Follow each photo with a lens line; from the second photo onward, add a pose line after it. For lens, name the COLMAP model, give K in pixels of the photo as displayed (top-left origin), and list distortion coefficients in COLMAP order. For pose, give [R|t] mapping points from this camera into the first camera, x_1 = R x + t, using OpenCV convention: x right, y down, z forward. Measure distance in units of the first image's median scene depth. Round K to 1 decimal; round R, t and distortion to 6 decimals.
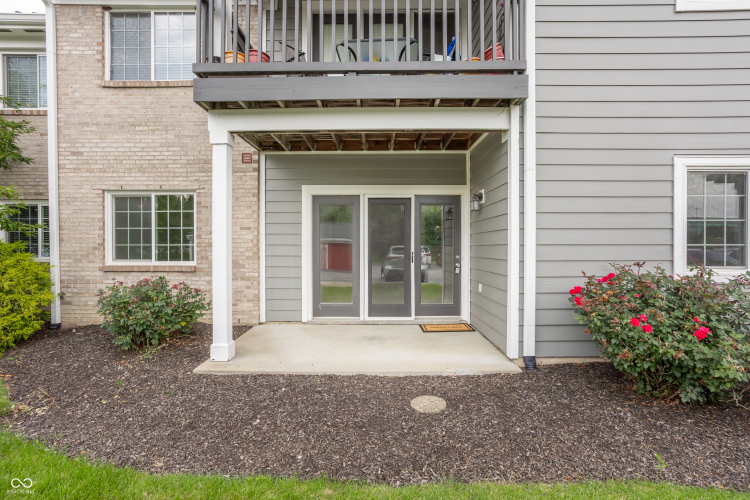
lens RADIAL K [[368.4, 0, 376.4], [0, 368.4, 248.8], [0, 0, 1]] dist [-0.025117, 0.015079]
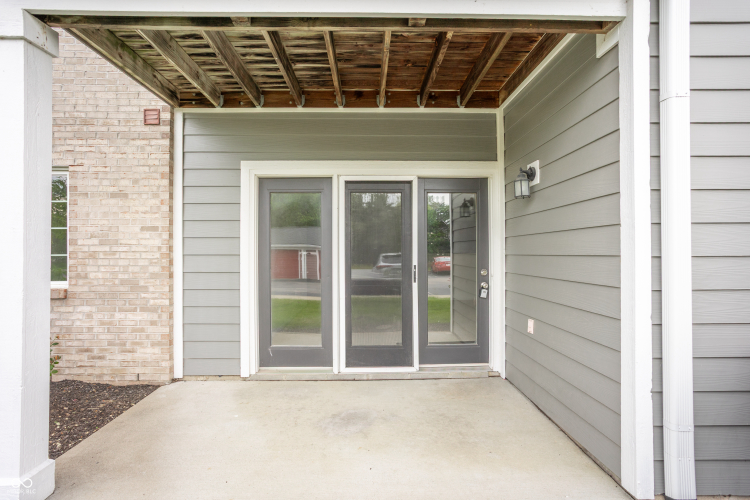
lens RADIAL K [[368.4, 0, 381.2], [0, 368.4, 250.2], [0, 0, 1]] dist [-0.025117, 0.015079]
pose [[0.999033, -0.003321, 0.043831, 0.011723], [0.003843, 0.999923, -0.011830, -0.010105], [-0.043788, 0.011987, 0.998969, 0.359818]]
